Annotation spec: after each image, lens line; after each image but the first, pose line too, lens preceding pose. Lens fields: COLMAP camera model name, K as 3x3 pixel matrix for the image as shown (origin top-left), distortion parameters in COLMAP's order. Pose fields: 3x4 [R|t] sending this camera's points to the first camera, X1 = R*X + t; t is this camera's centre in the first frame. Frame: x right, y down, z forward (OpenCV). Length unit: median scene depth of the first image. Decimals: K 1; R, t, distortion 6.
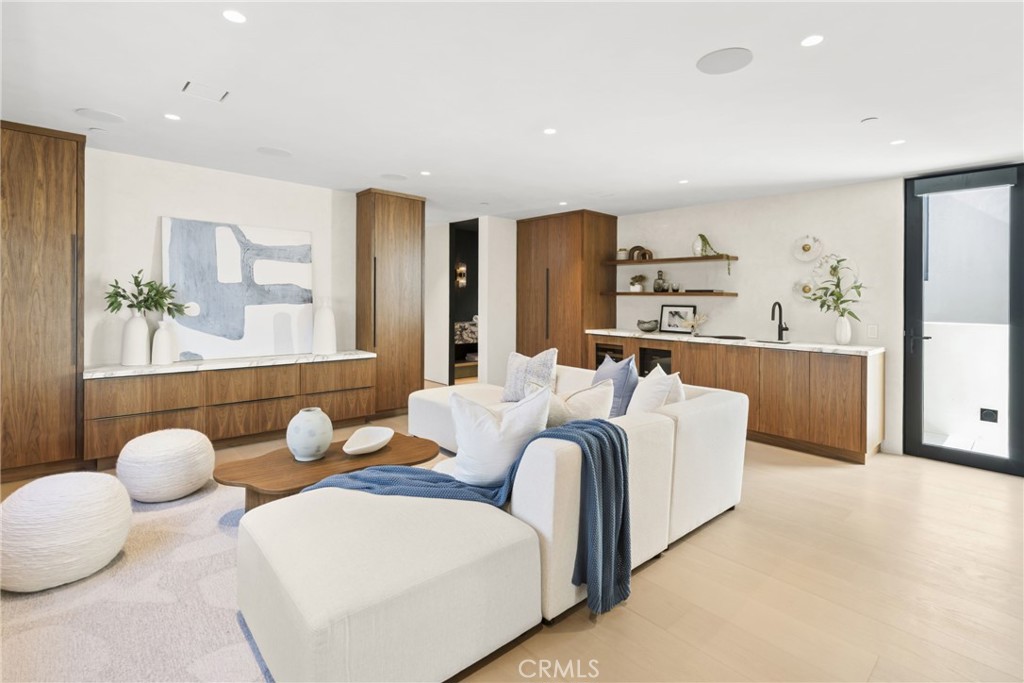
lens RADIAL K [[471.5, 0, 527.3], [0, 471.5, 304.9], [0, 0, 1]] dist [-0.000634, 0.000235]
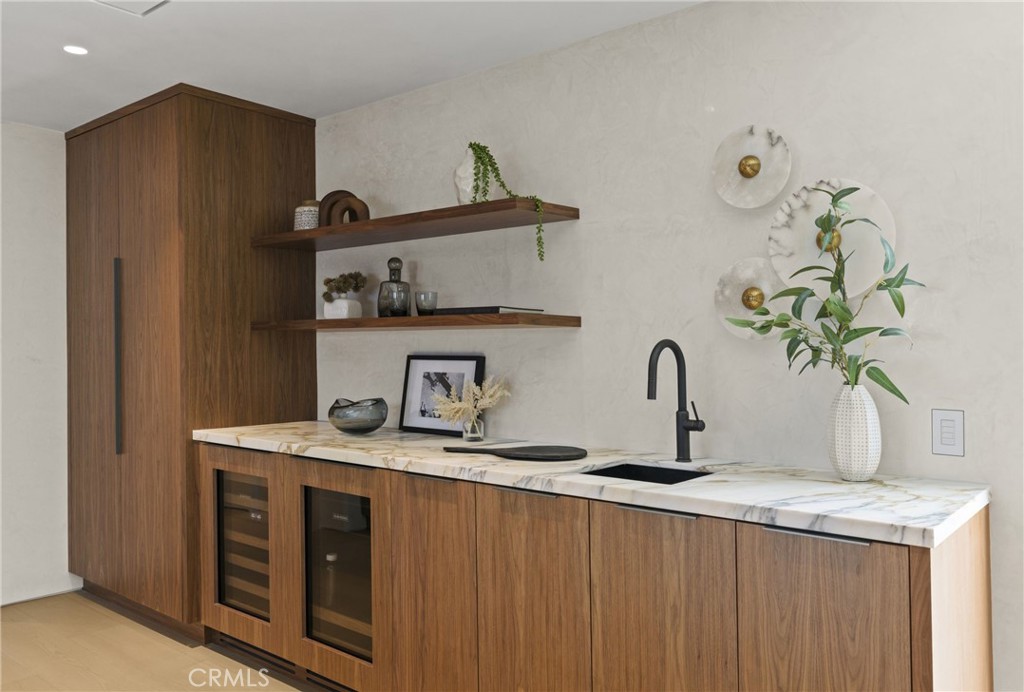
lens RADIAL K [[839.7, 0, 508.9], [0, 839.7, 339.1], [0, 0, 1]] dist [0.003636, 0.005730]
pose [[0.988931, -0.011904, 0.147898, 0.297335], [0.015129, 0.999671, -0.020701, 0.002810], [-0.147603, 0.022709, 0.988786, 0.401785]]
